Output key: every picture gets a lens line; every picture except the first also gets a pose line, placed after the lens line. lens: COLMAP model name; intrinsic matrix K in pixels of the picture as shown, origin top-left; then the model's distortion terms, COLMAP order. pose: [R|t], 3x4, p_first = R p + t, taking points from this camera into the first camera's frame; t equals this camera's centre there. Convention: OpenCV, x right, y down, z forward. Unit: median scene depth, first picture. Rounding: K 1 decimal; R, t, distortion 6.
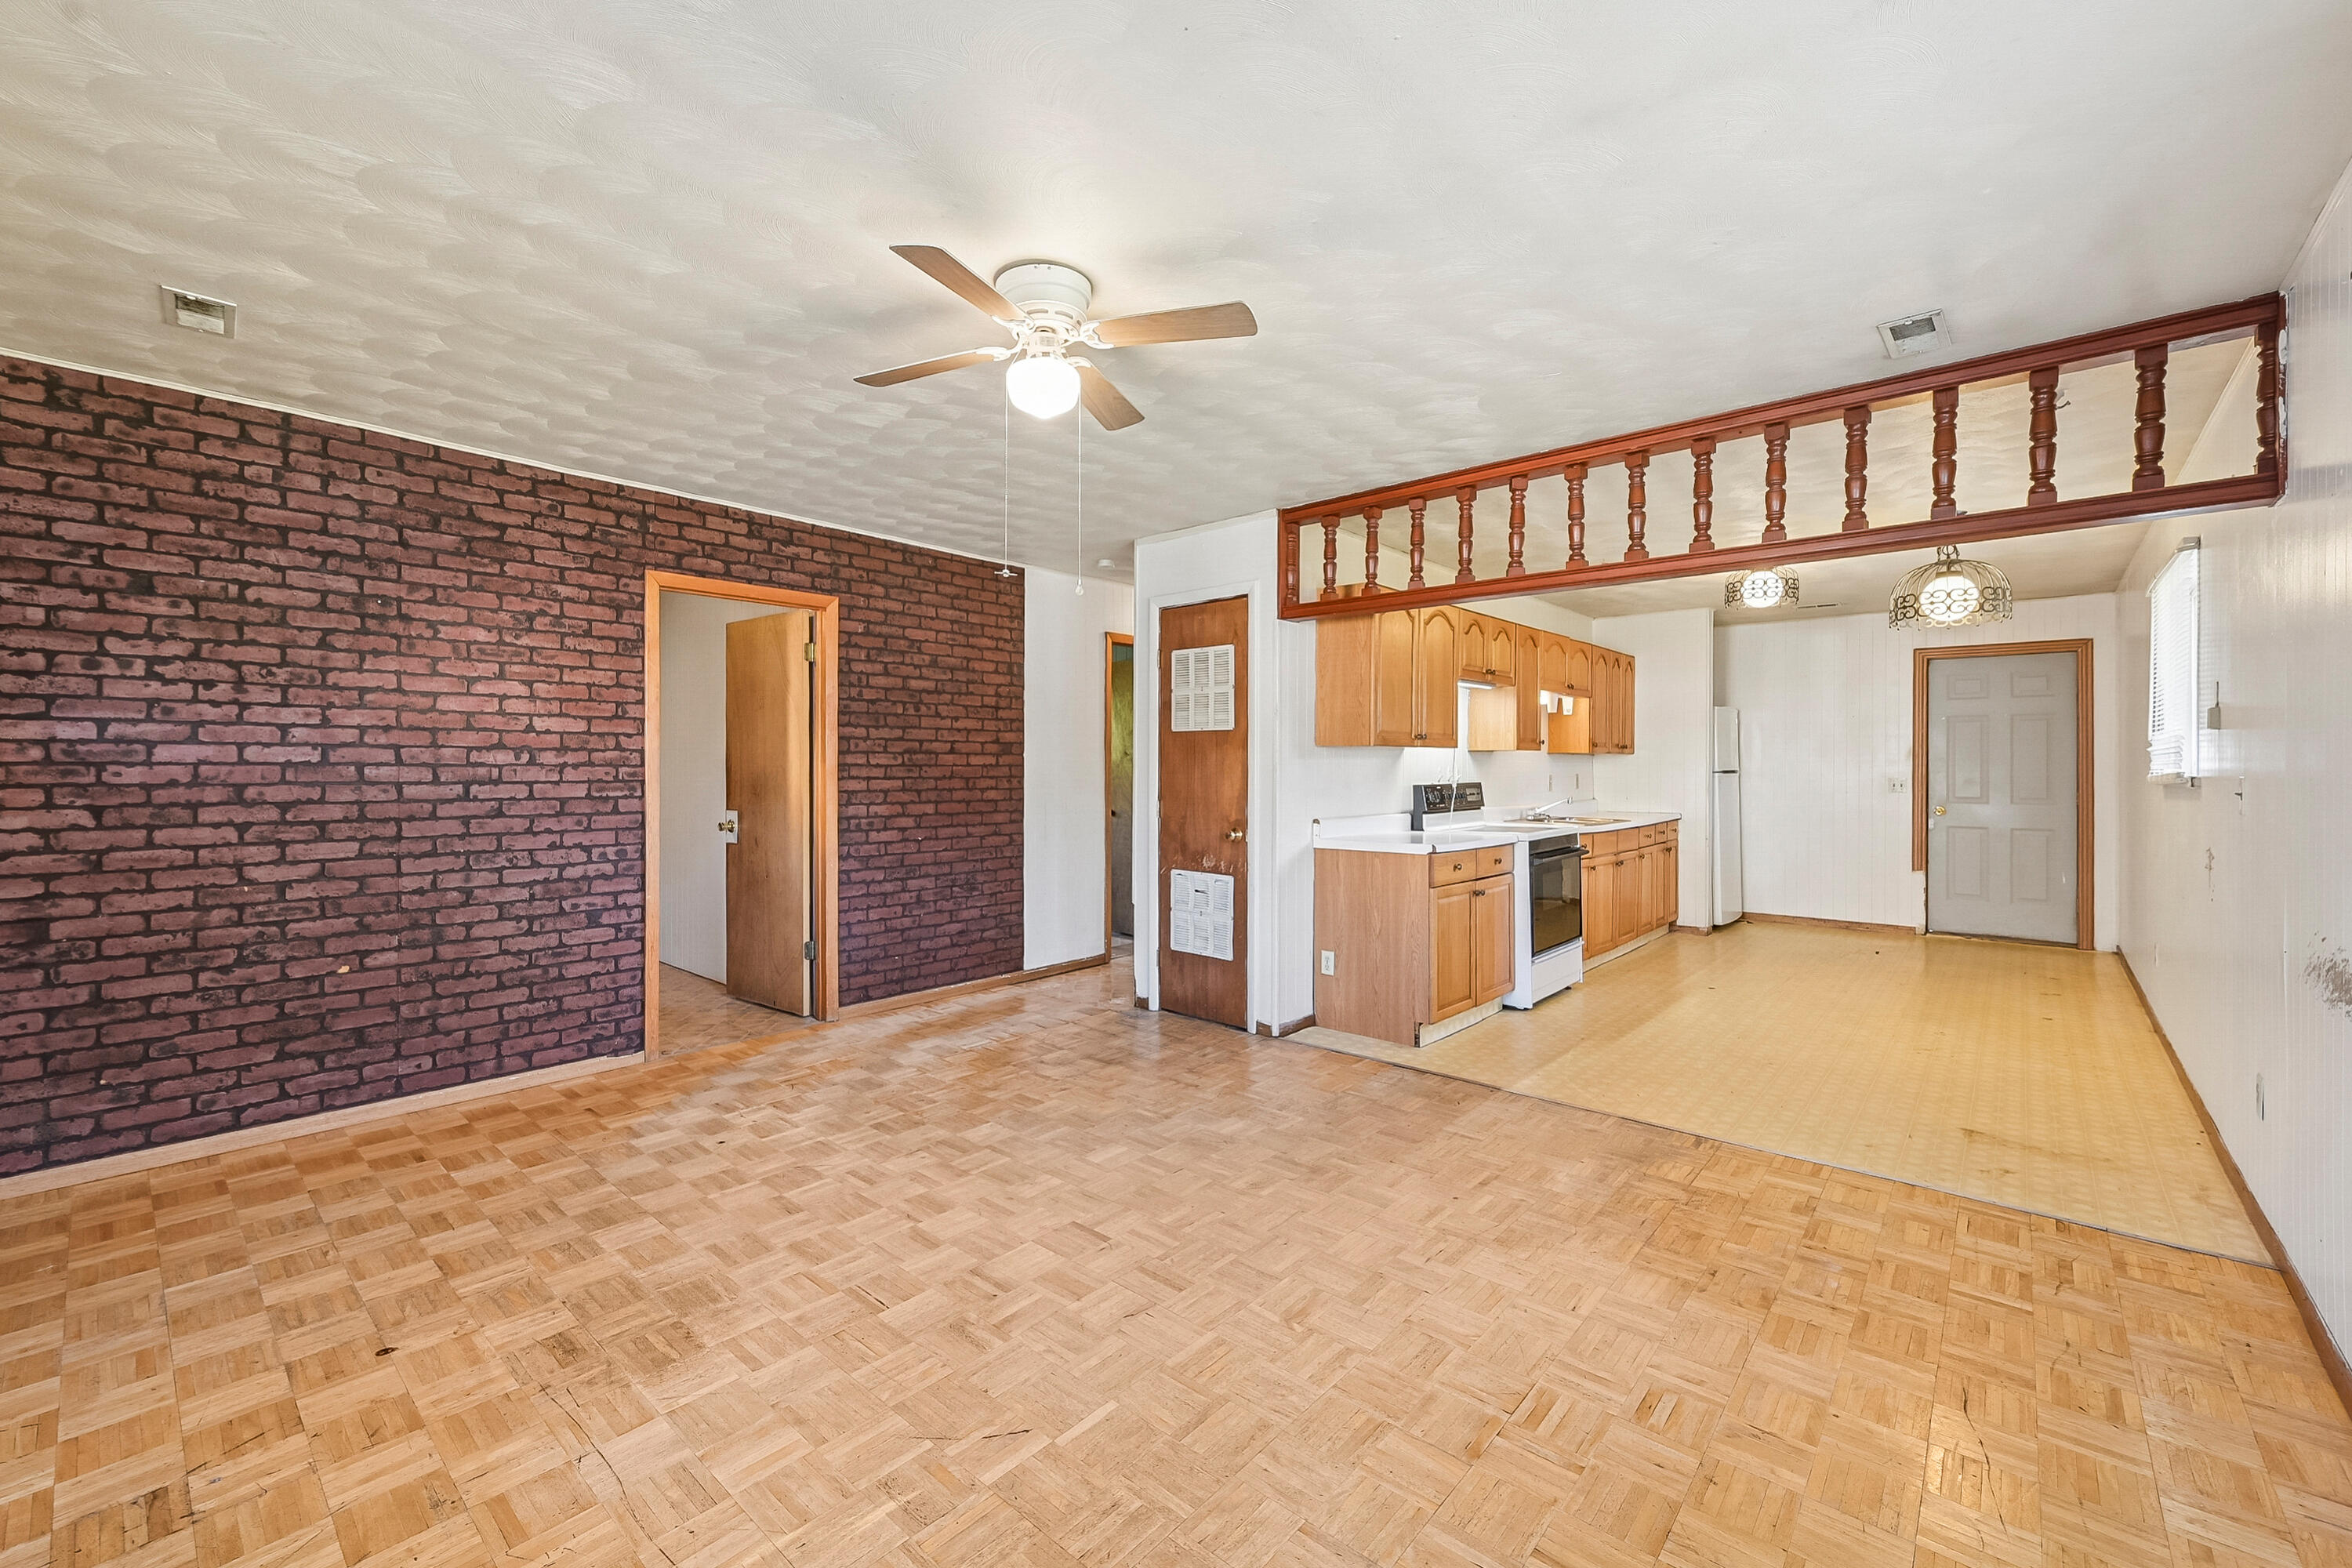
lens RADIAL K [[961.1, 0, 1176.6], [0, 961.1, 766.6], [0, 0, 1]] dist [0.001646, 0.000201]
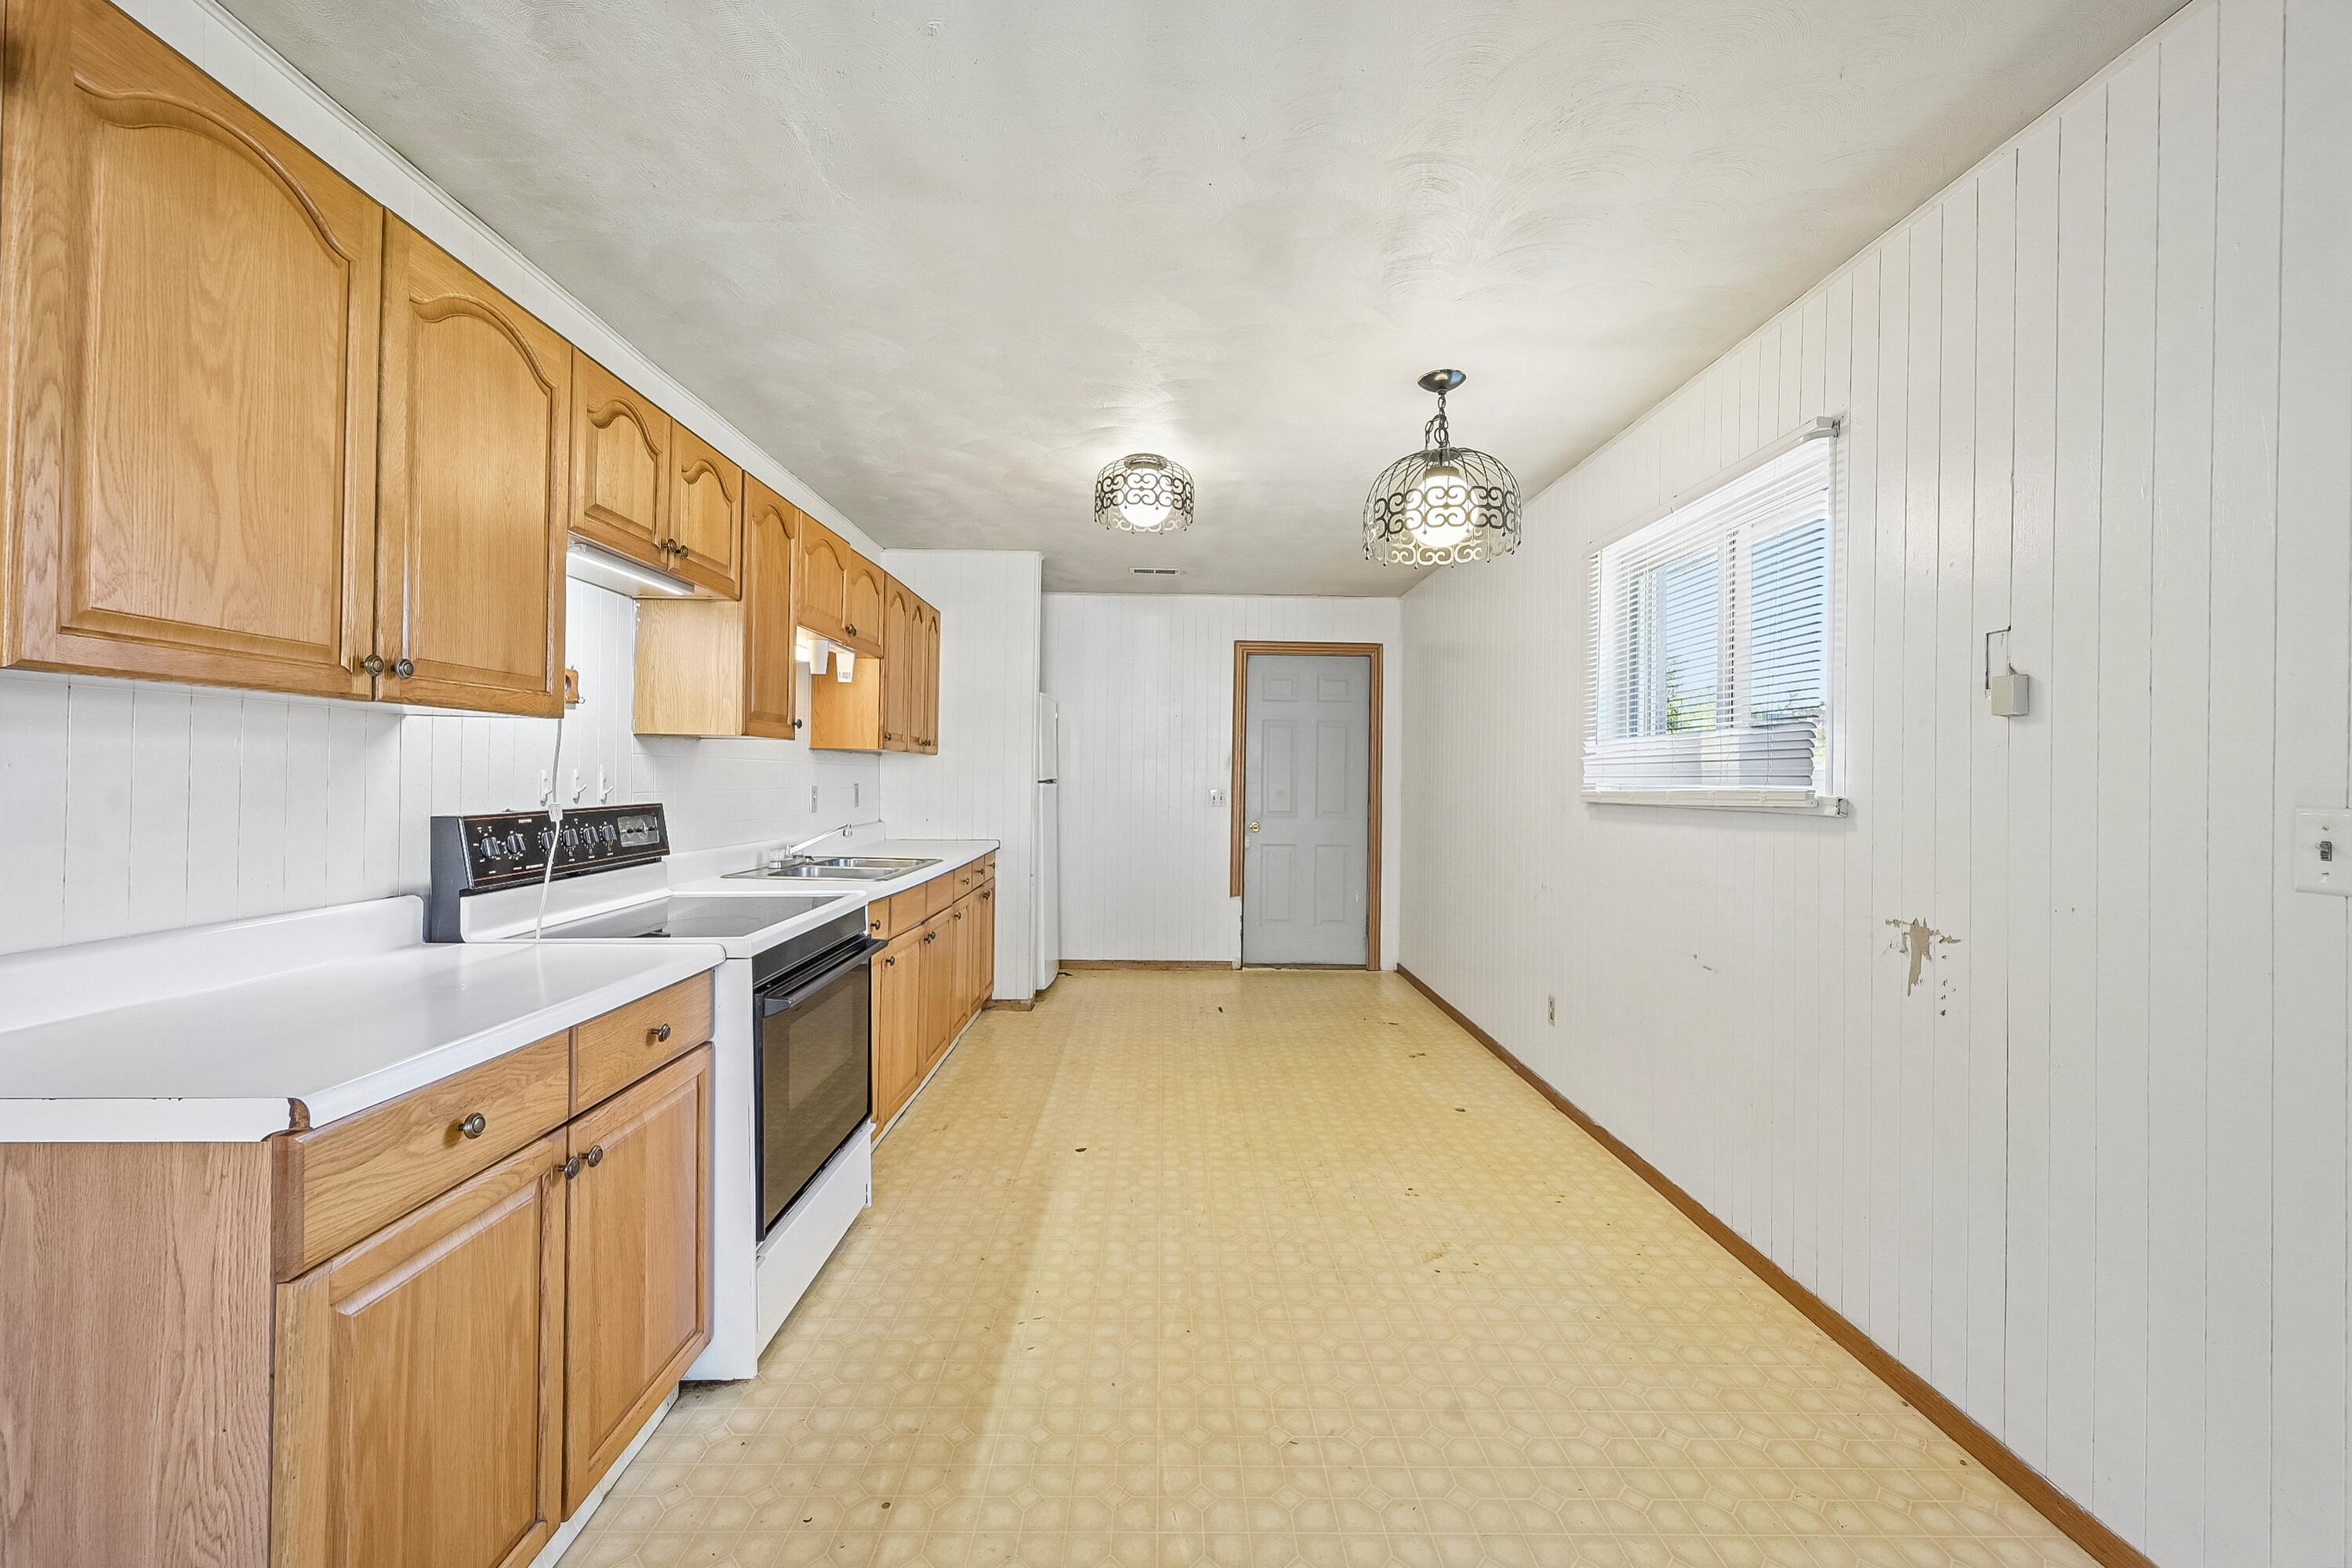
lens RADIAL K [[938.7, 0, 1175.6], [0, 938.7, 776.3], [0, 0, 1]] dist [0.000824, 0.000096]
pose [[0.741589, 0.008094, 0.670806, 0.299339], [-0.011169, 0.999938, 0.000283, 0.000645], [-0.670762, -0.007702, 0.741633, 0.760101]]
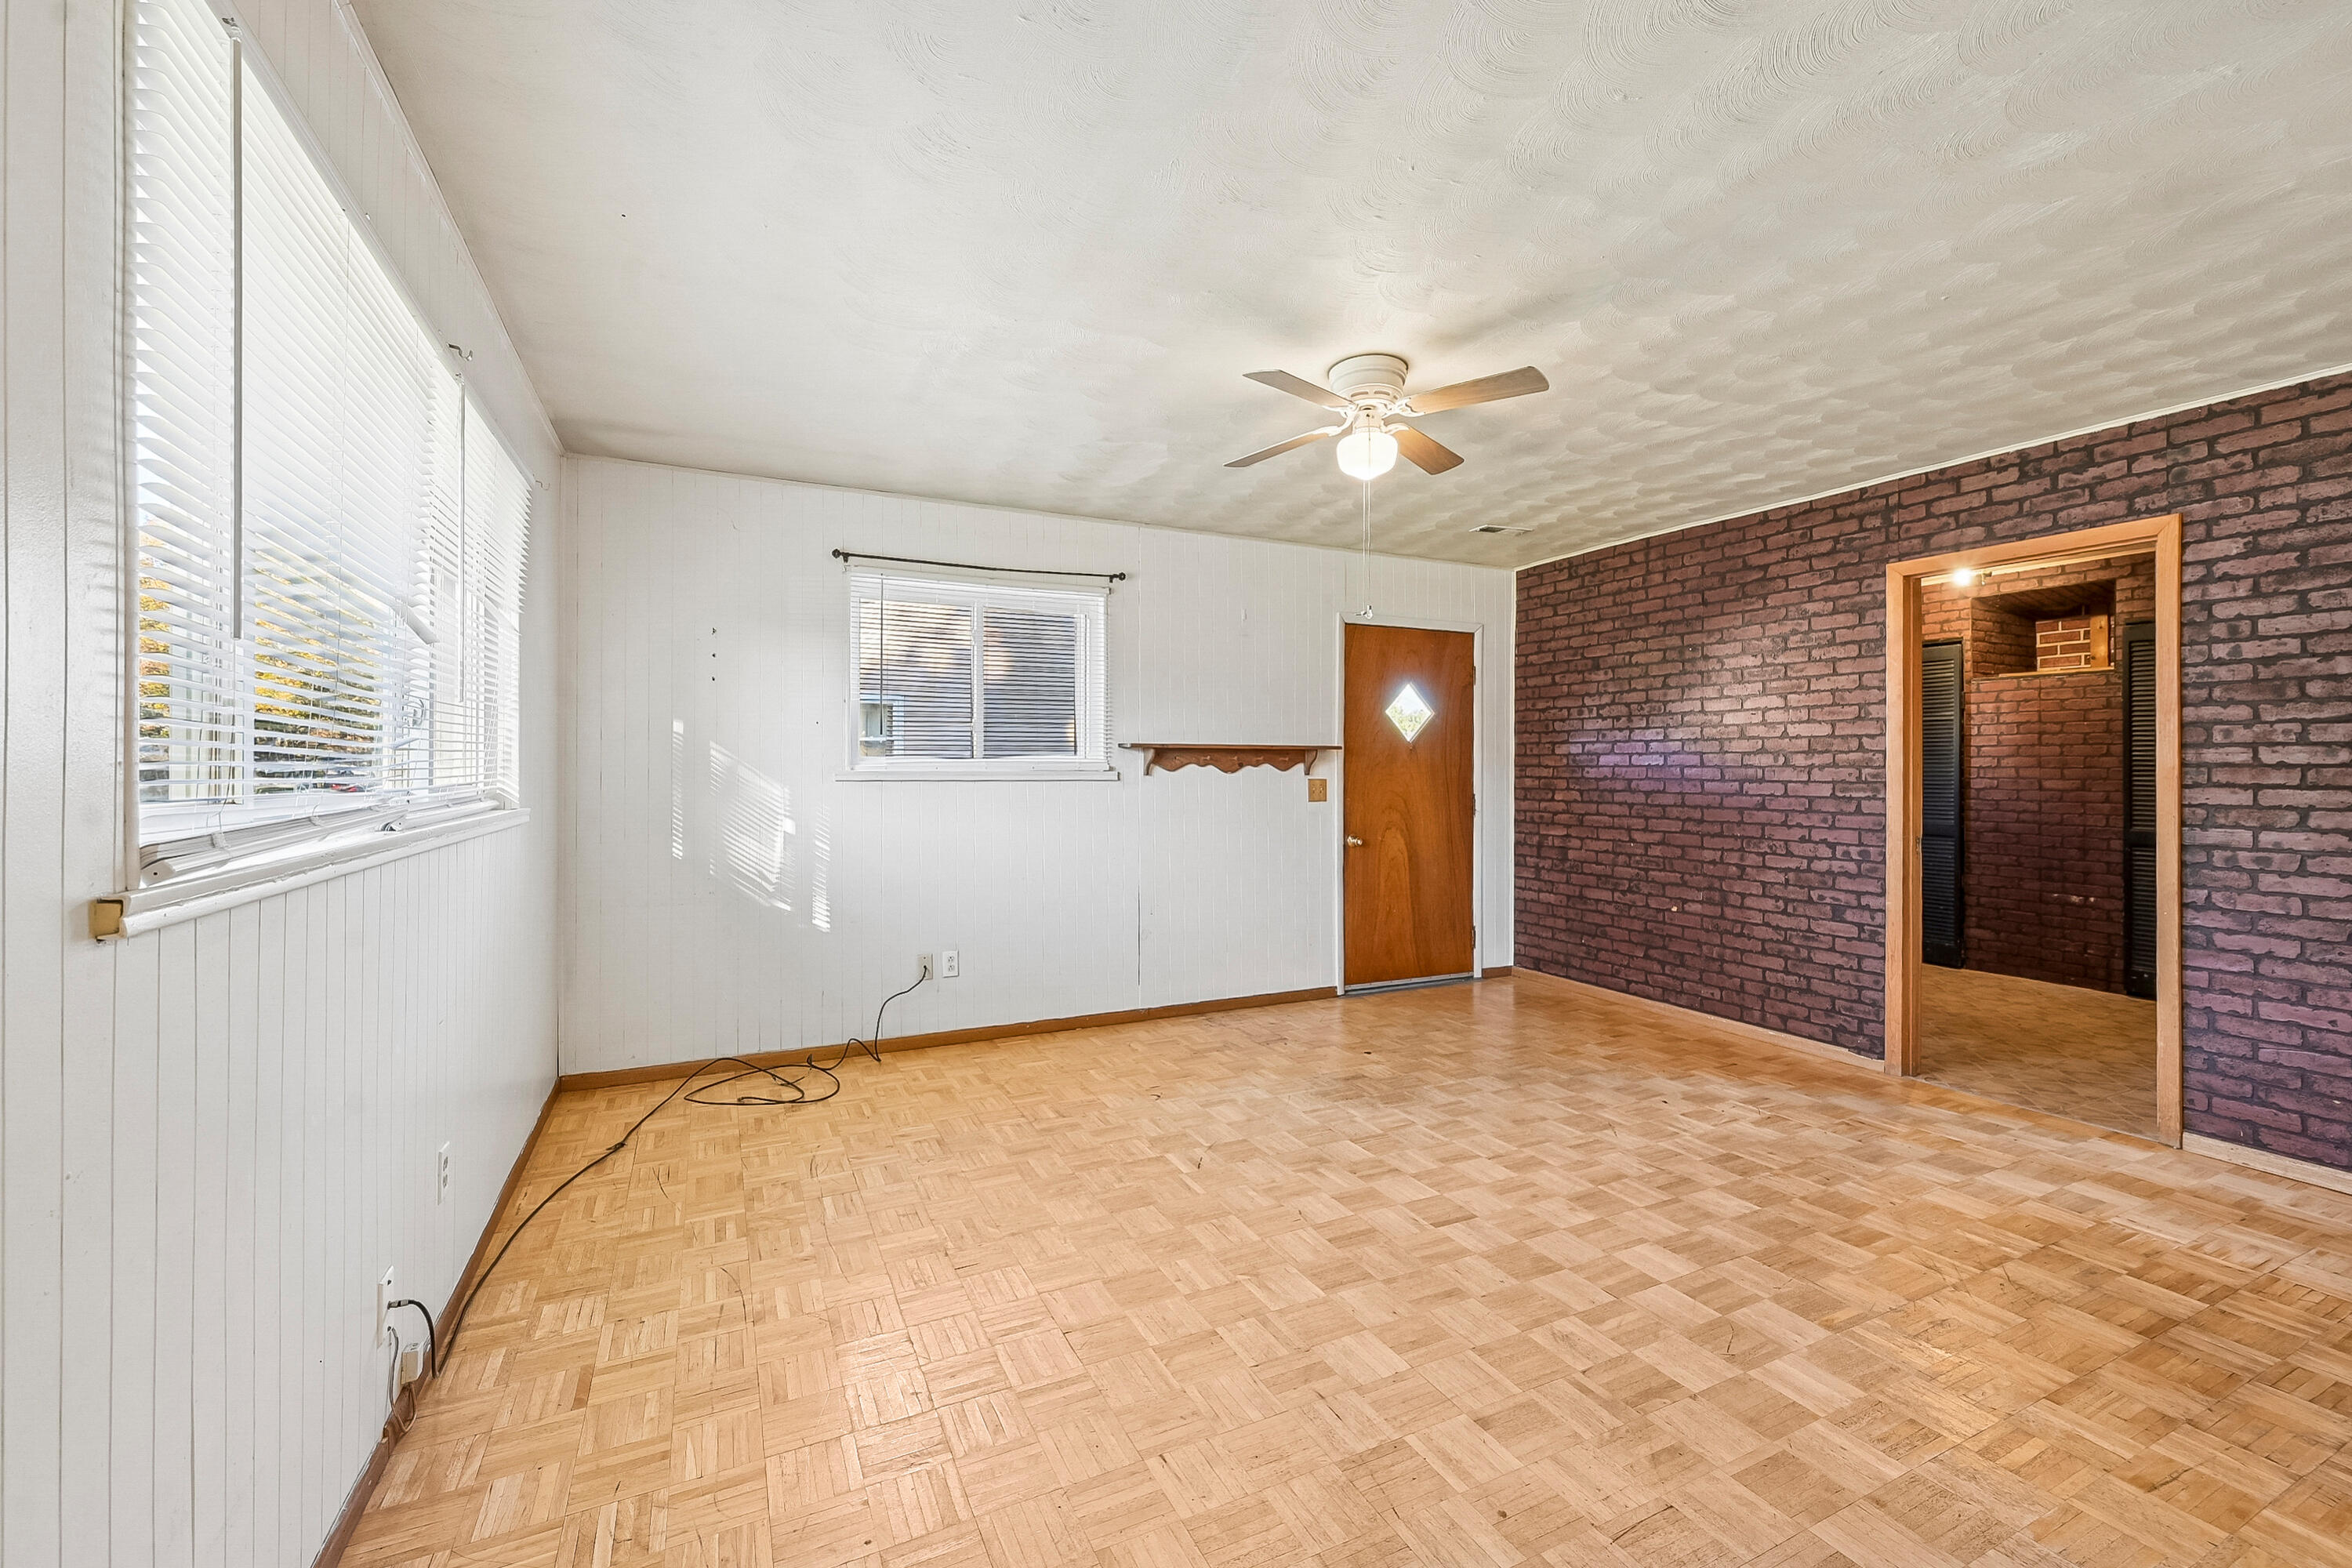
lens RADIAL K [[961.1, 0, 1176.6], [0, 961.1, 766.6], [0, 0, 1]] dist [0.001646, 0.000201]
pose [[-0.390175, -0.003231, -0.920735, 0.653609], [-0.001176, 0.999995, -0.003011, 0.002622], [0.920740, -0.000092, -0.390176, 0.761059]]
